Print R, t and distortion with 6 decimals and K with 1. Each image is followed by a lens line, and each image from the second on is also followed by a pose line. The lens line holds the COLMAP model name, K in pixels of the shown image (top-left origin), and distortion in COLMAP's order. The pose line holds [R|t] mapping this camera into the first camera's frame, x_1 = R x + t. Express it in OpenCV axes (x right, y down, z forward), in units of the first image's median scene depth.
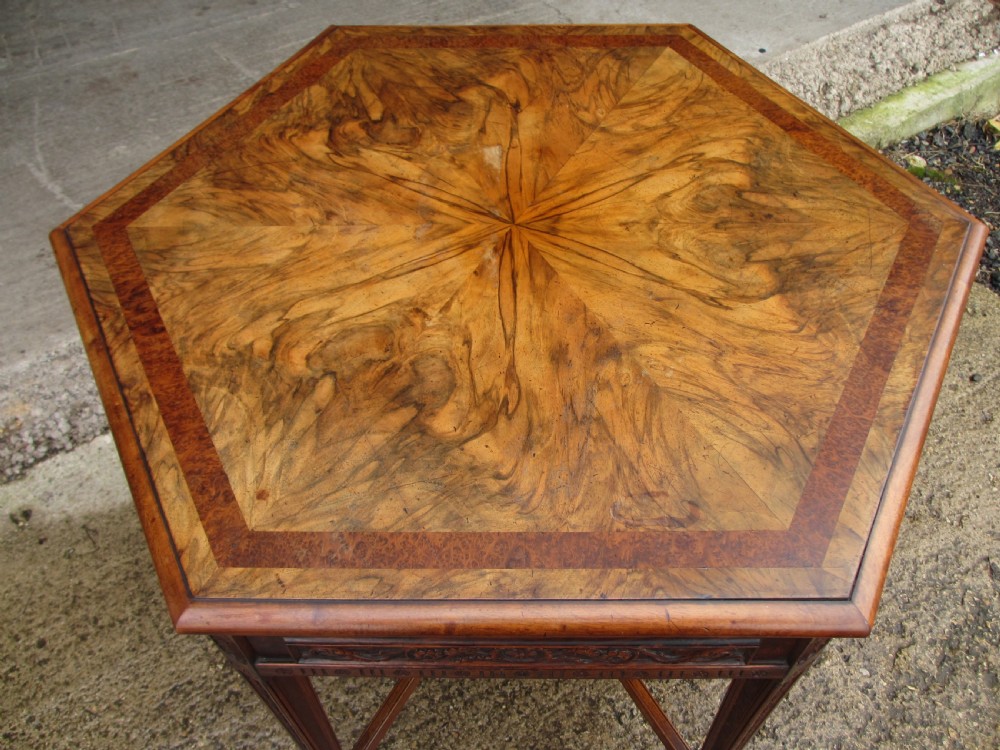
lens RADIAL K [[832.3, 0, 504.5], [0, 832.3, 369.9], [0, 0, 1]] dist [-0.045066, 0.001209]
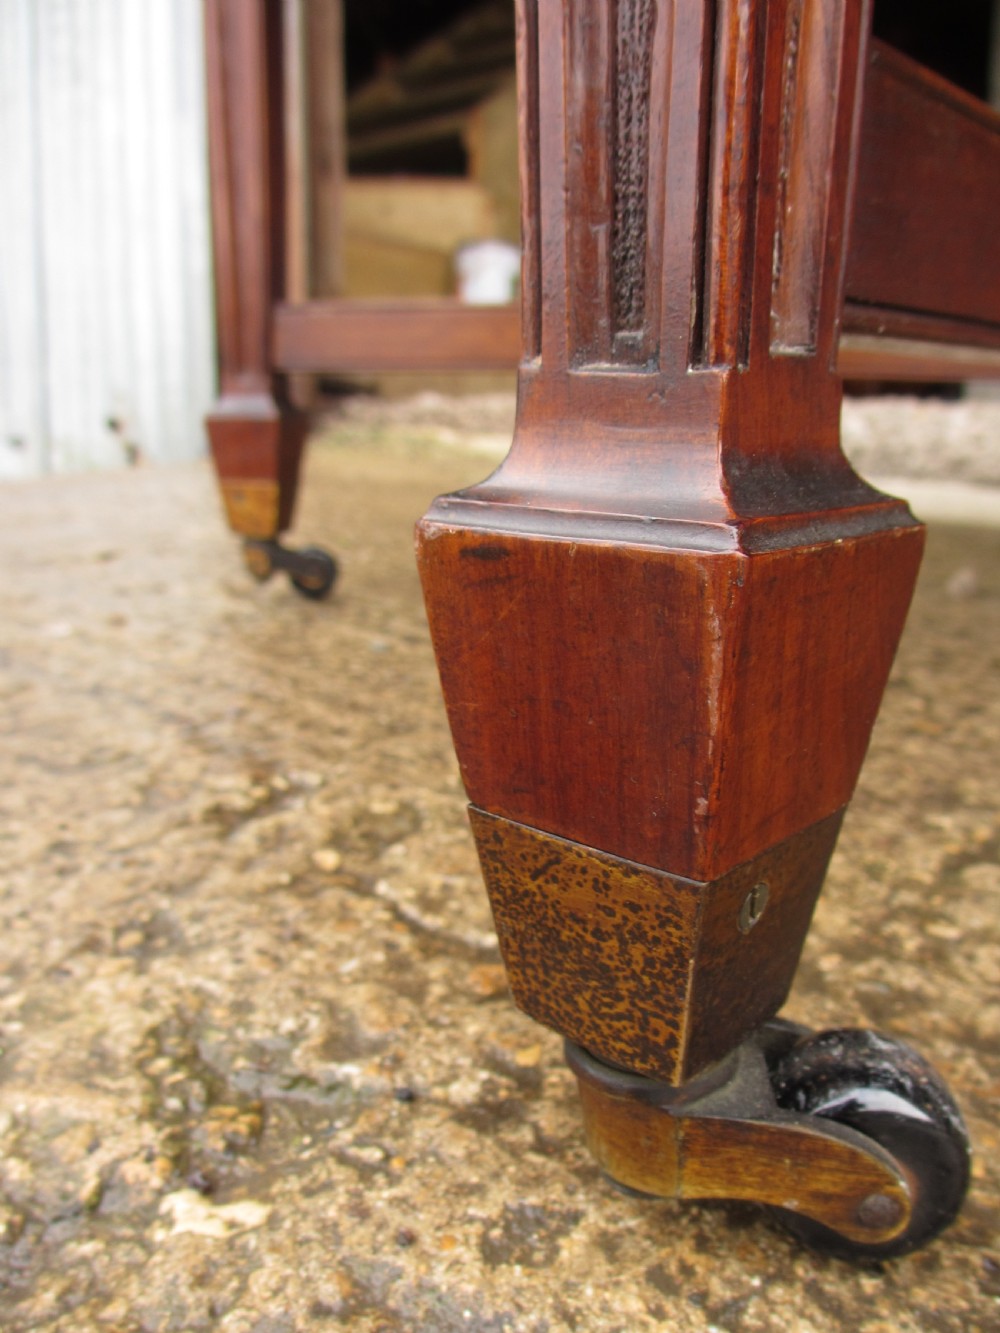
lens RADIAL K [[1109.4, 0, 496.1], [0, 1109.4, 675.8], [0, 0, 1]] dist [-0.045066, 0.001209]
pose [[0.303546, 0.263799, -0.915571, 0.285508], [-0.737603, 0.673341, -0.050536, 0.461556], [0.603160, 0.690668, 0.398969, 0.811846]]
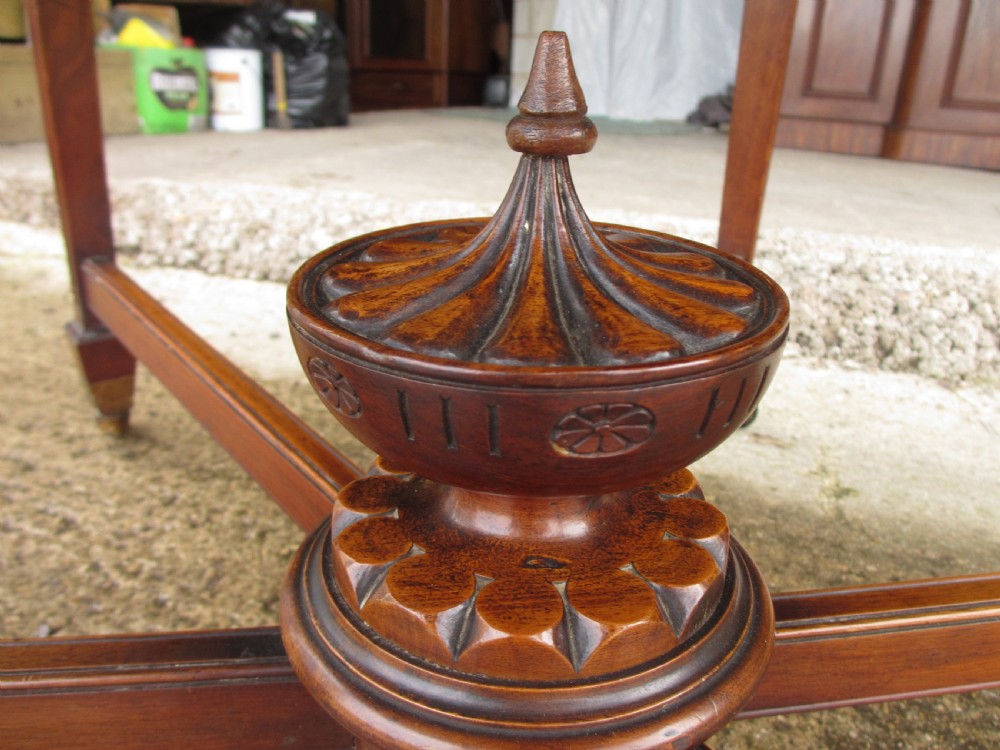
lens RADIAL K [[833.2, 0, 508.0], [0, 833.2, 371.2], [0, 0, 1]] dist [-0.032049, 0.002386]
pose [[0.622633, 0.331292, -0.708924, 0.122823], [-0.629641, 0.750031, -0.202499, 0.170107], [0.464628, 0.572450, 0.675590, 0.870815]]
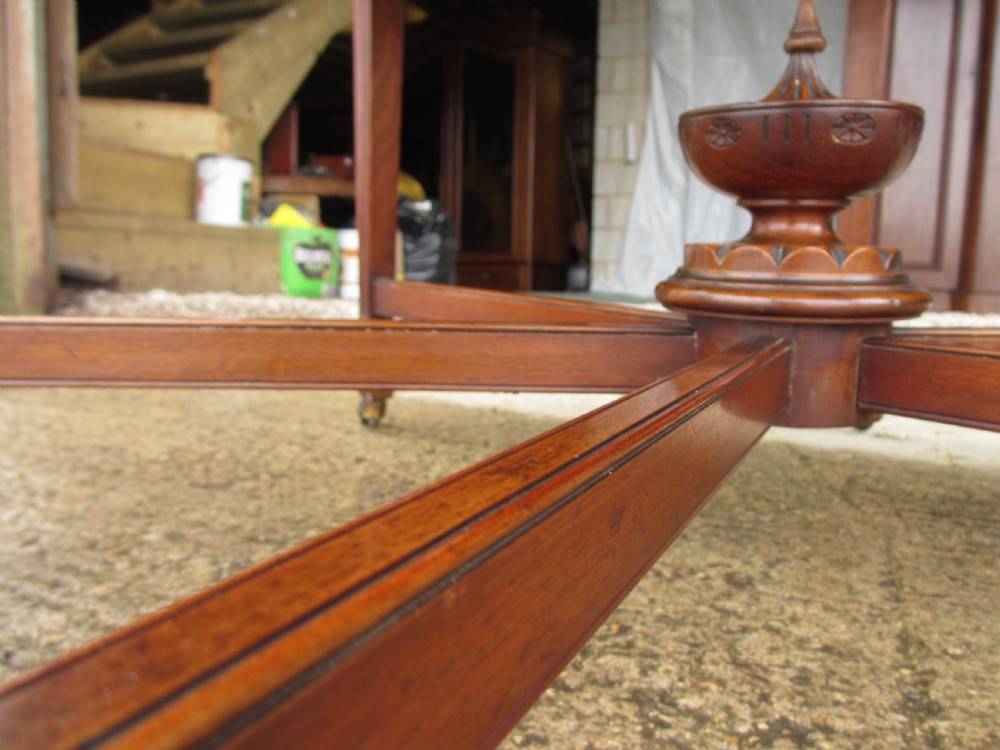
lens RADIAL K [[833.9, 0, 504.5], [0, 833.9, 372.8], [0, 0, 1]] dist [-0.053123, 0.016064]
pose [[0.558121, 0.151375, -0.815835, 0.216765], [-0.651823, 0.688391, -0.318191, 0.355848], [0.513447, 0.709369, 0.482875, 0.830172]]
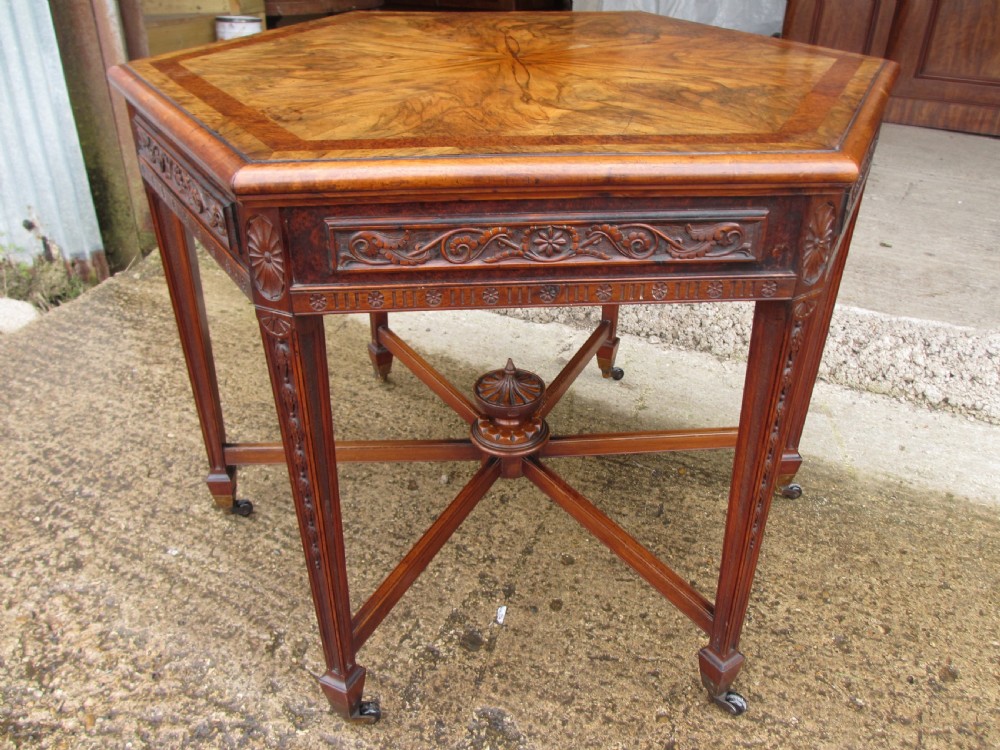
lens RADIAL K [[829.7, 0, 500.0], [0, 829.7, 375.0], [0, 0, 1]] dist [-0.074600, 0.019215]
pose [[0.555452, 0.447925, -0.700597, 0.692519], [-0.647115, 0.761953, -0.025897, 0.146845], [0.522222, 0.467751, 0.713087, 0.249223]]
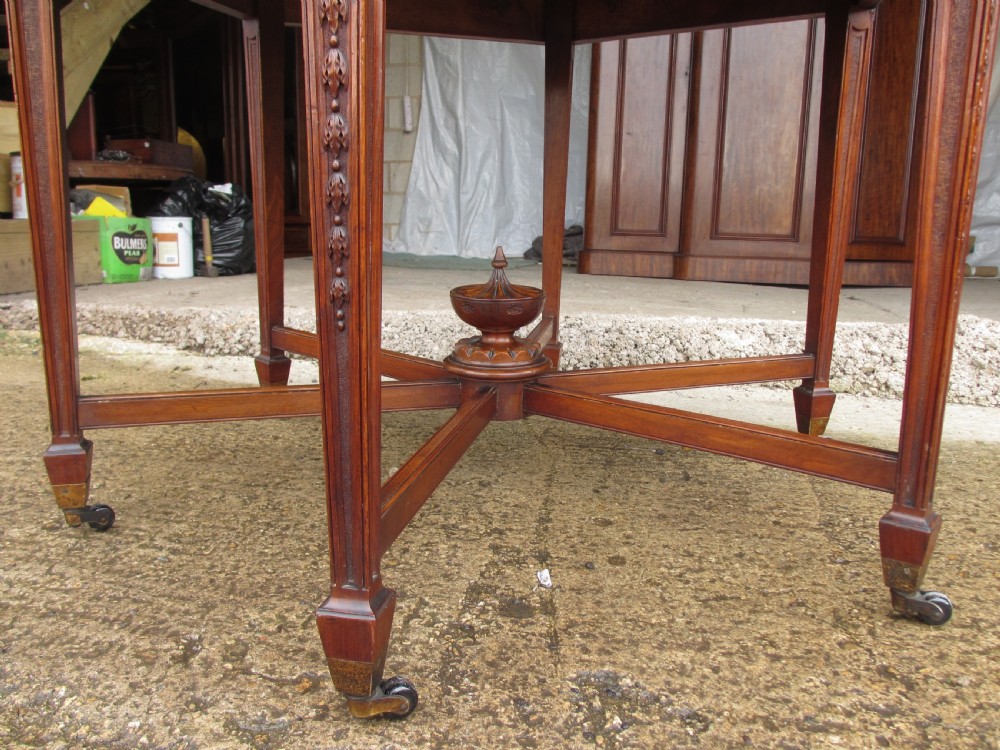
lens RADIAL K [[838.6, 0, 502.6], [0, 838.6, 357.6], [0, 0, 1]] dist [-0.061544, 0.019158]
pose [[0.752954, 0.162253, -0.637757, 0.507398], [-0.523258, 0.735324, -0.430697, 0.489094], [0.399076, 0.658007, 0.638565, 0.524666]]
